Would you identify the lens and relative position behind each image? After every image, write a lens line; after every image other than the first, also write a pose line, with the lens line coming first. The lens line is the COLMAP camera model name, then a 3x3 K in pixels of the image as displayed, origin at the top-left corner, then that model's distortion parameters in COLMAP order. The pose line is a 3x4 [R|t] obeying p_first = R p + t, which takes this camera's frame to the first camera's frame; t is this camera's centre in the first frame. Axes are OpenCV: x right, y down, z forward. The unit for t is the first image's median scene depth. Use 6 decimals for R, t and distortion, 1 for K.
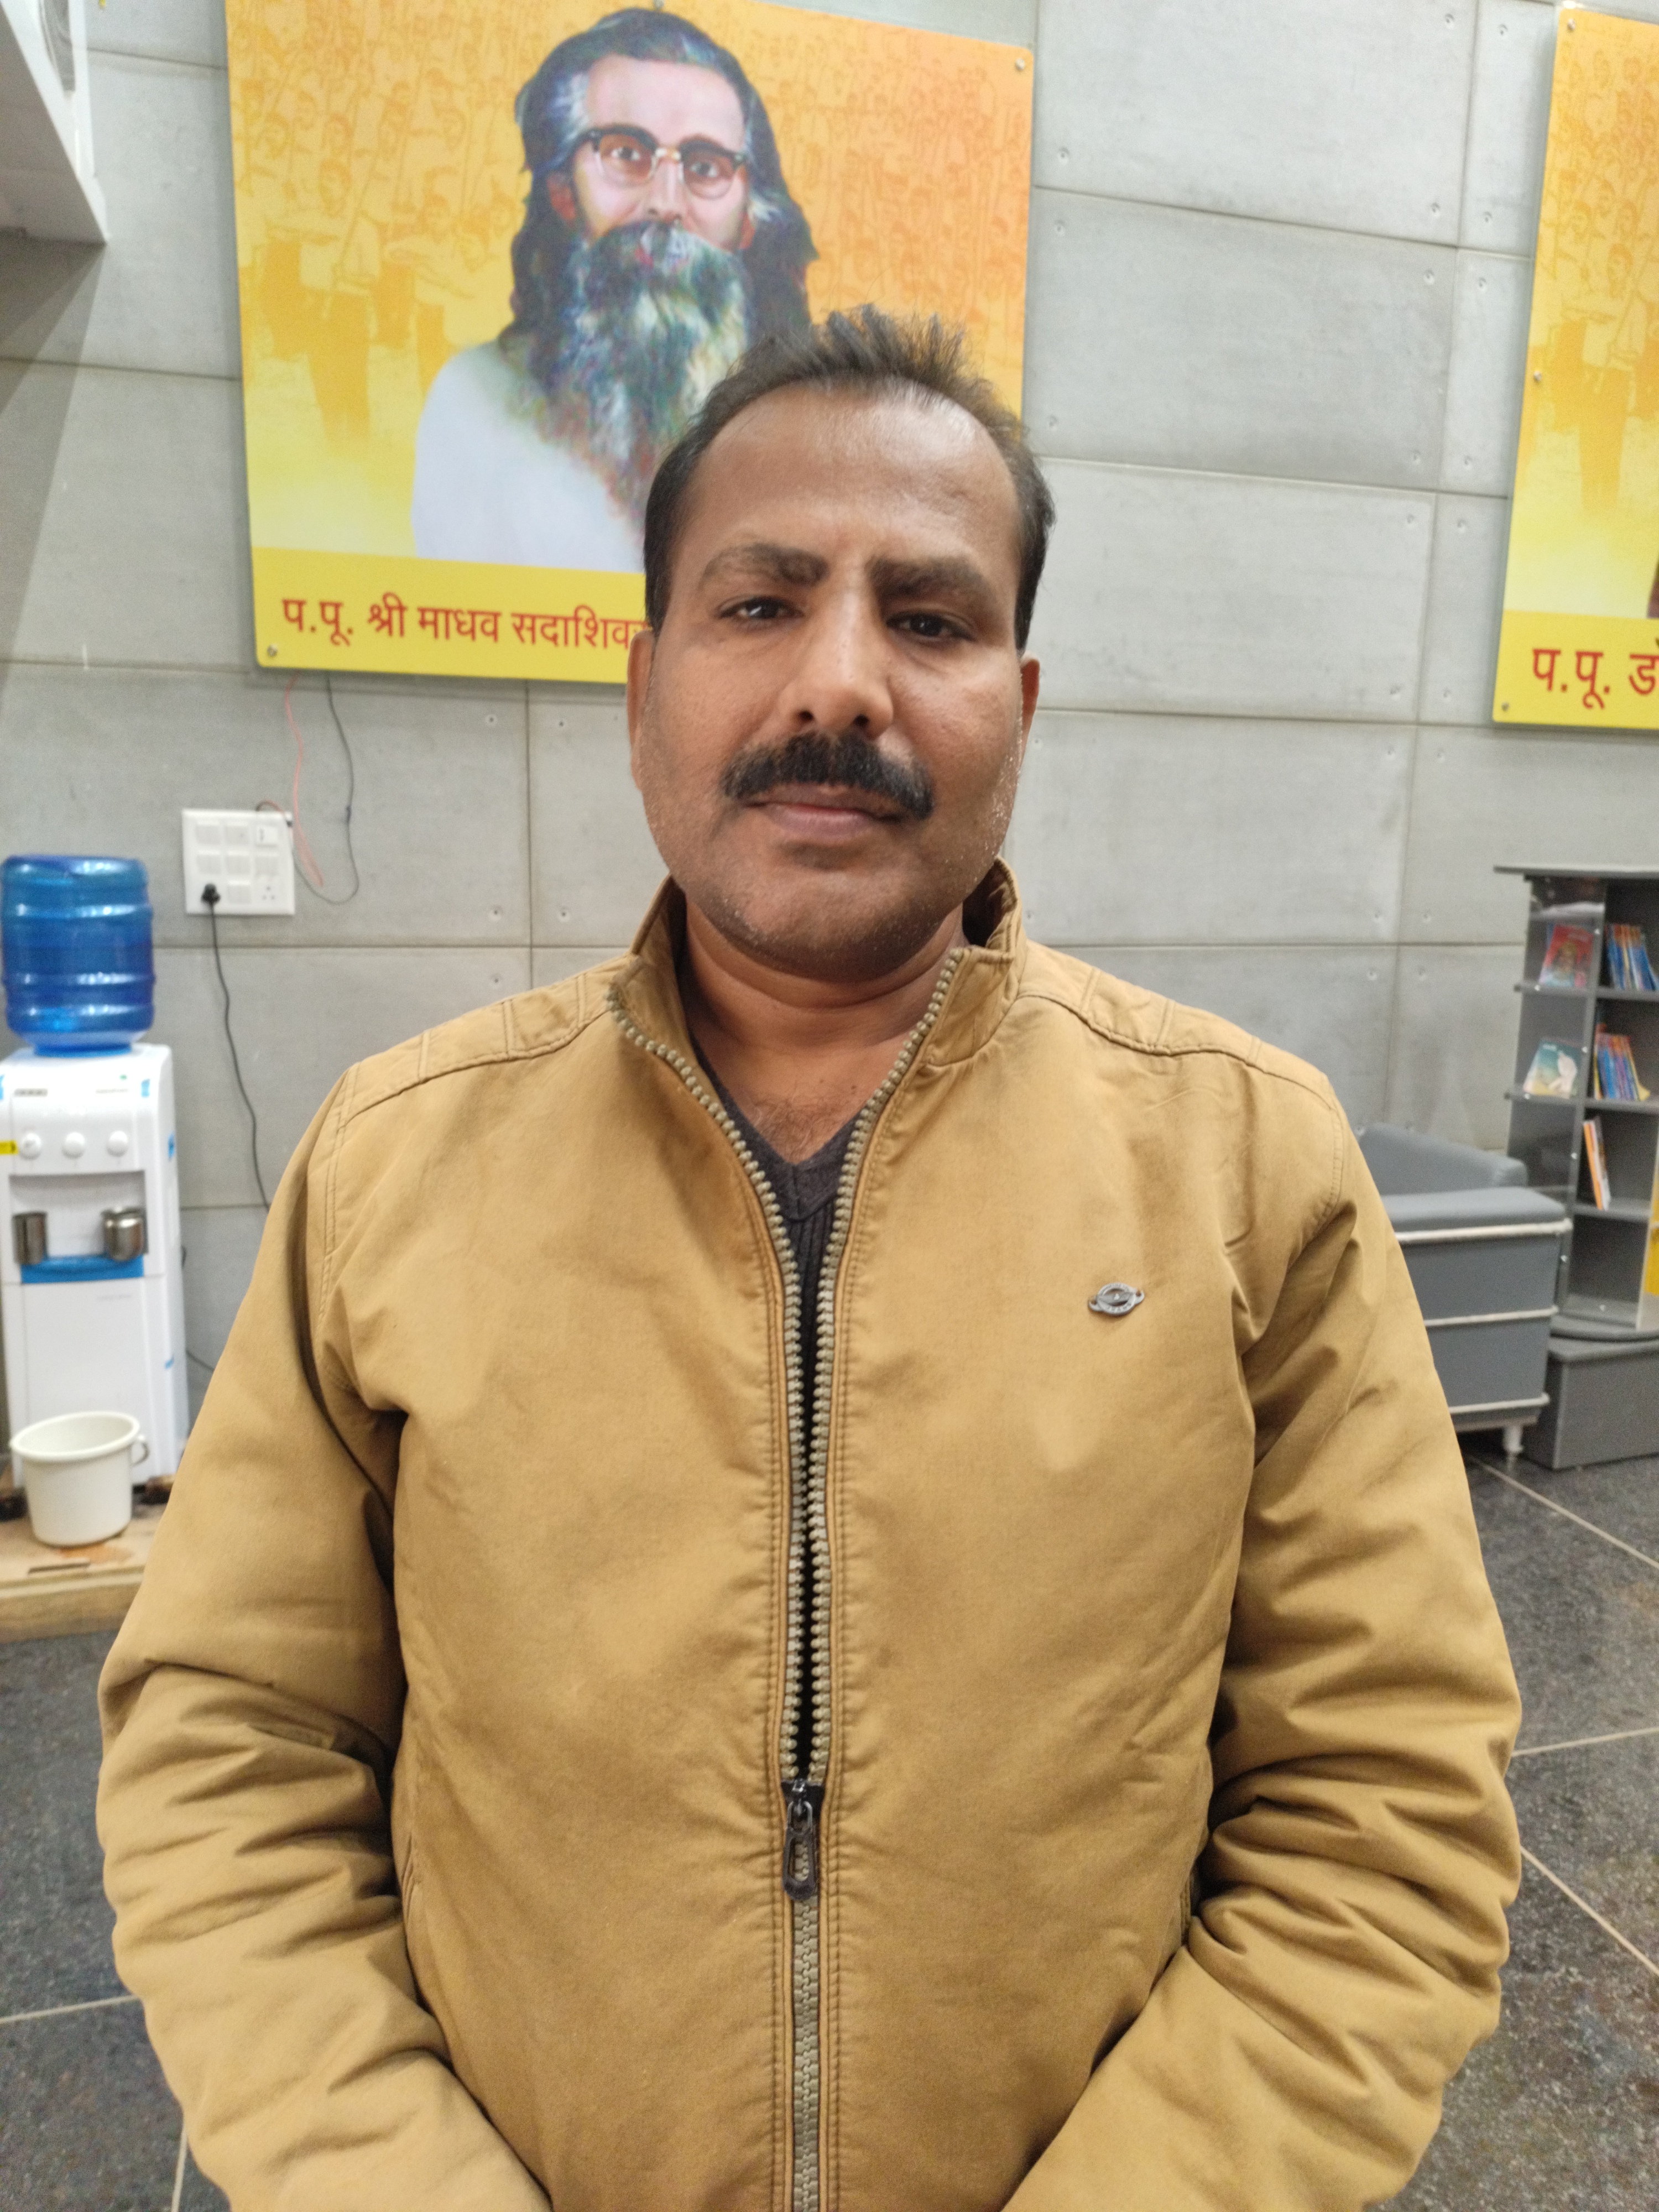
lens RADIAL K [[1700.1, 0, 822.1], [0, 1700.1, 1101.4], [0, 0, 1]] dist [0.033088, -0.016483]
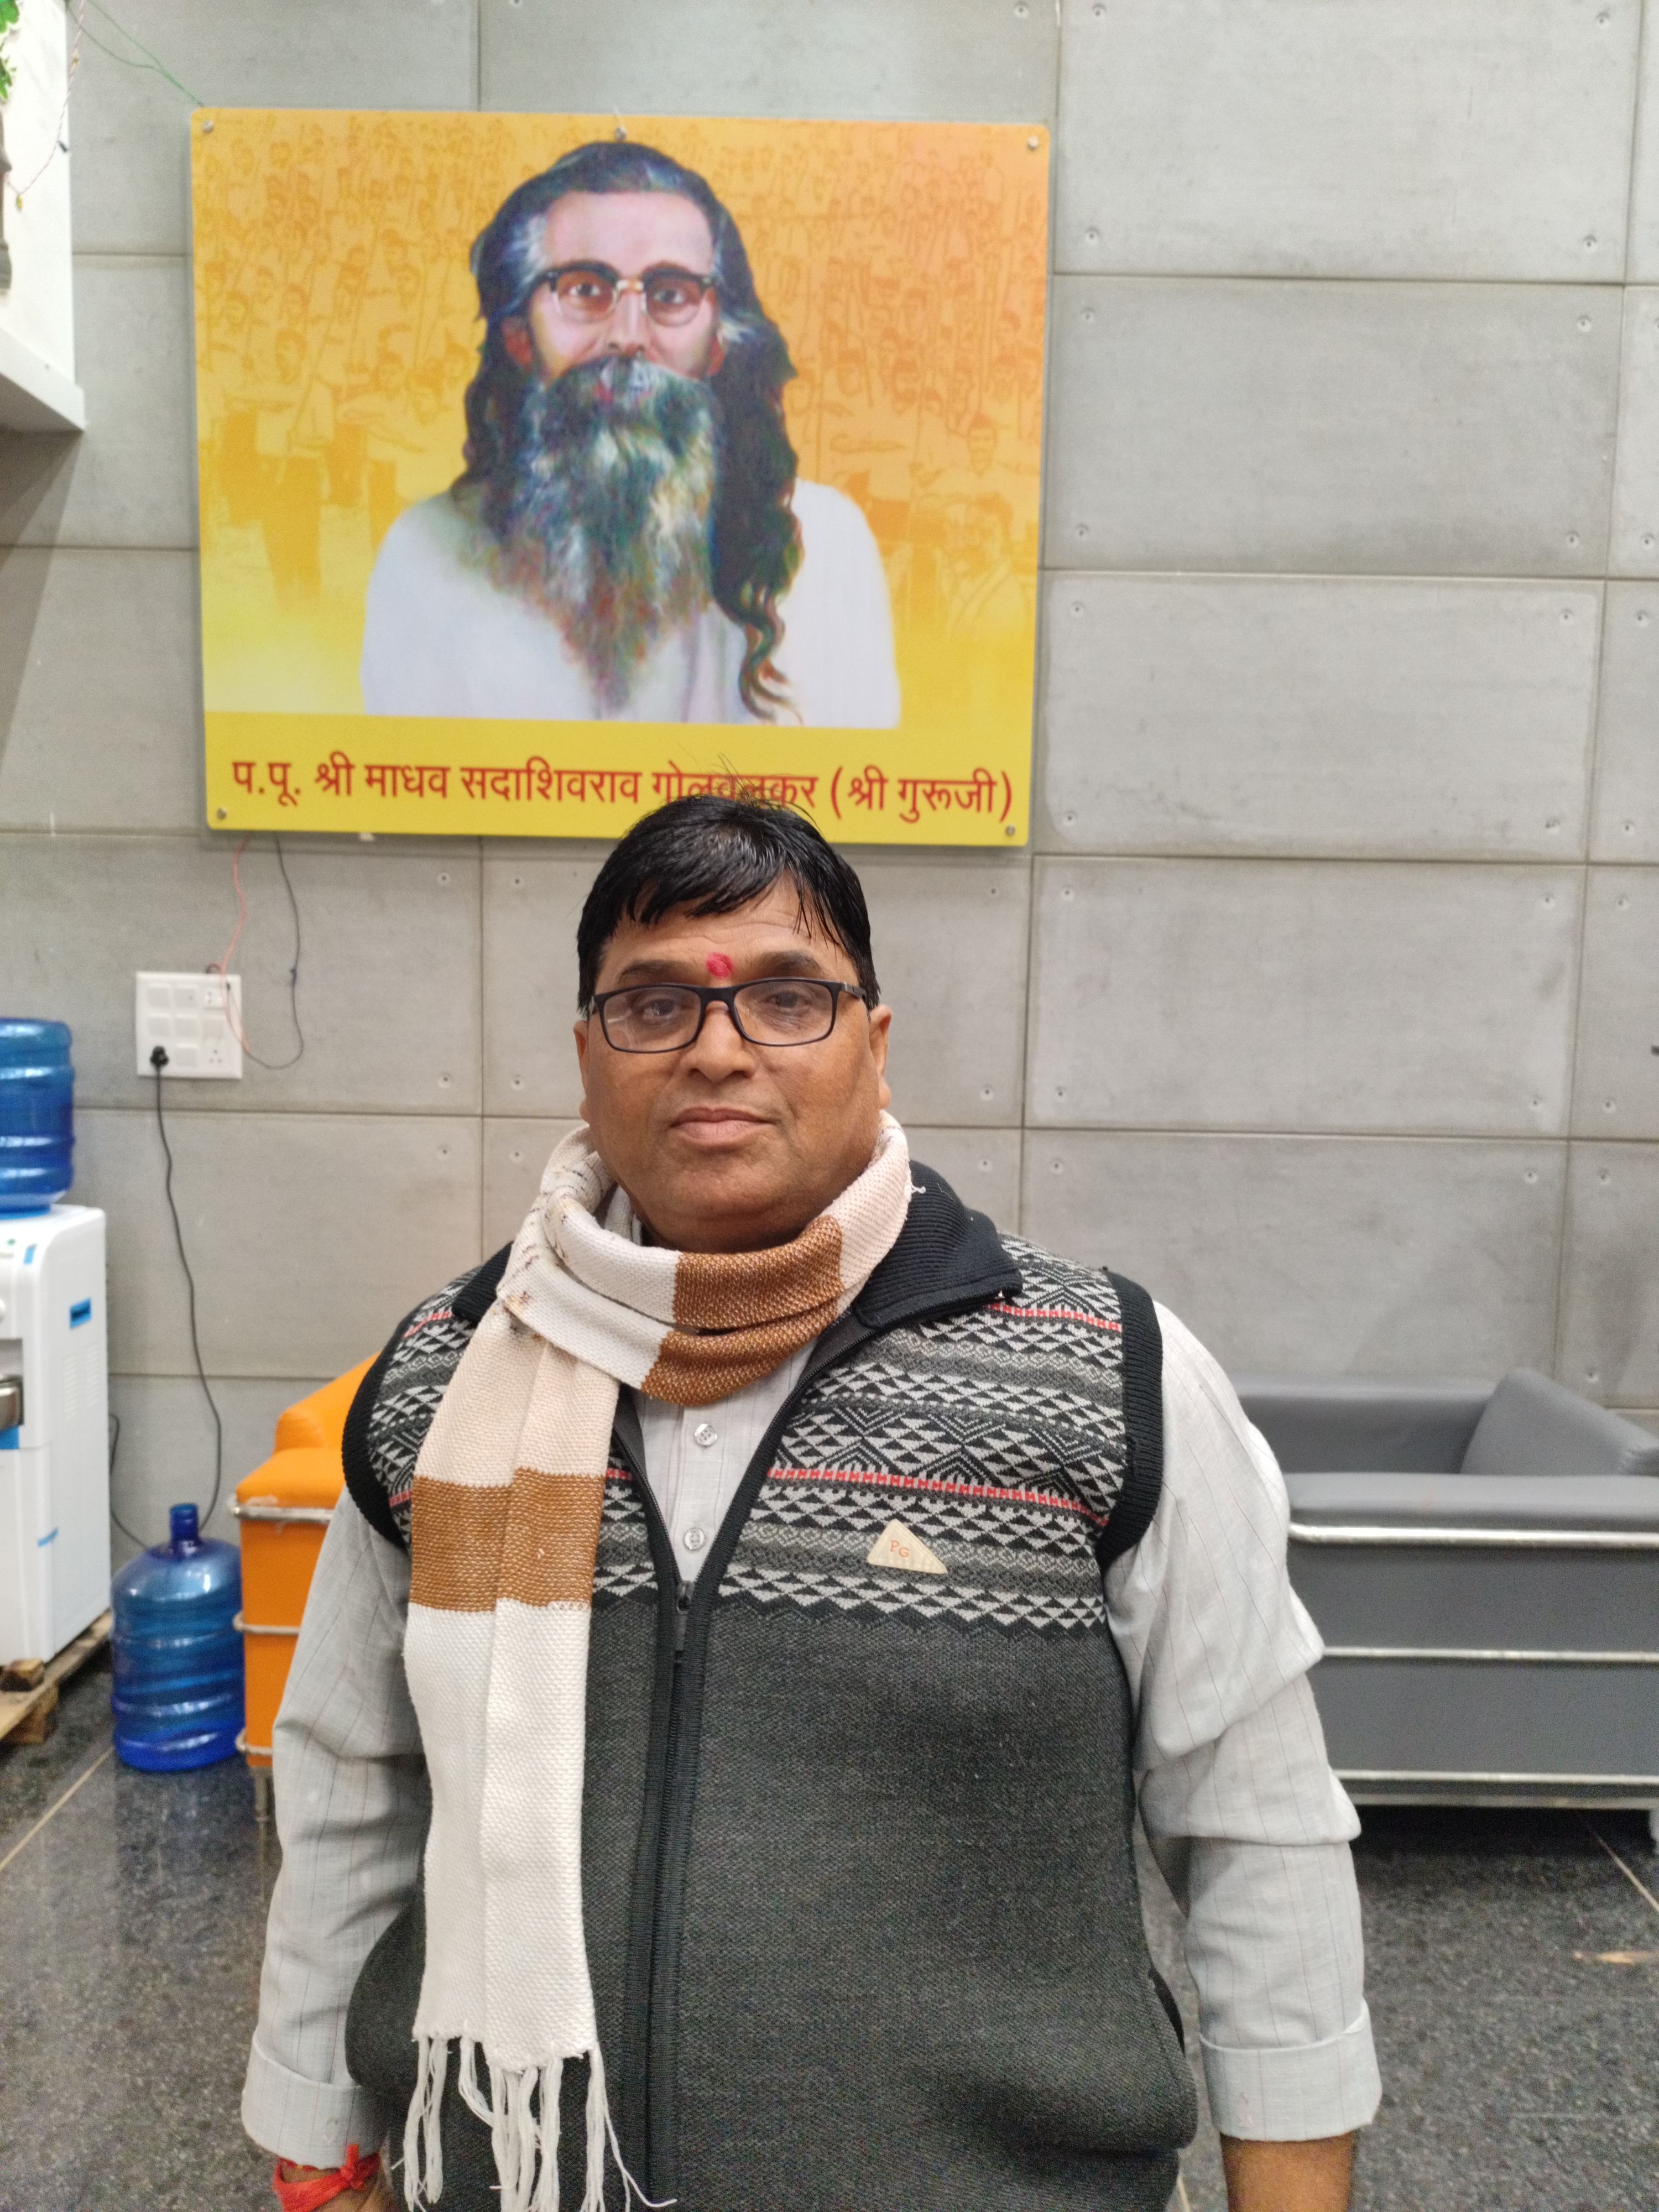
lens RADIAL K [[1700.1, 0, 829.6], [0, 1700.1, 1107.1], [0, 0, 1]] dist [0.033088, -0.016483]
pose [[0.953036, 0.022849, -0.301994, 0.302322], [-0.049859, 0.995382, -0.082033, -0.030067], [0.298725, 0.093237, 0.949774, 0.176484]]
